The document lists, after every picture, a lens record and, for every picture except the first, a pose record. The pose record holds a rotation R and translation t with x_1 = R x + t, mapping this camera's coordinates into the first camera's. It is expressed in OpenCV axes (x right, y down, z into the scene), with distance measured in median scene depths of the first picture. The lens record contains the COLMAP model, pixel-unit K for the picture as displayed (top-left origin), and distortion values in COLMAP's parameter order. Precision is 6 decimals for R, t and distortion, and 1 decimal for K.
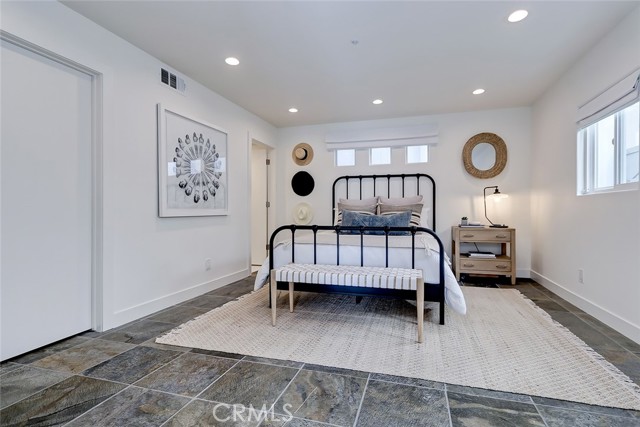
lens RADIAL K [[295.7, 0, 328.2], [0, 295.7, 213.0], [0, 0, 1]] dist [0.012635, -0.000495]
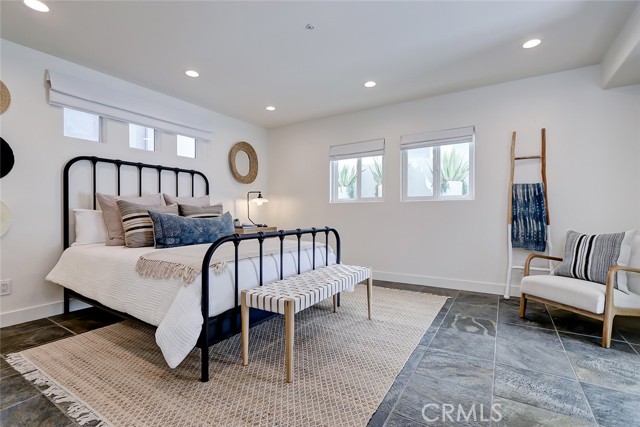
lens RADIAL K [[295.7, 0, 328.2], [0, 295.7, 213.0], [0, 0, 1]] dist [0.012635, -0.000495]
pose [[0.276380, -0.000957, 0.961048, -0.477758], [0.011019, 0.999937, -0.002173, -0.000880], [-0.960985, 0.011190, 0.276373, 0.428585]]
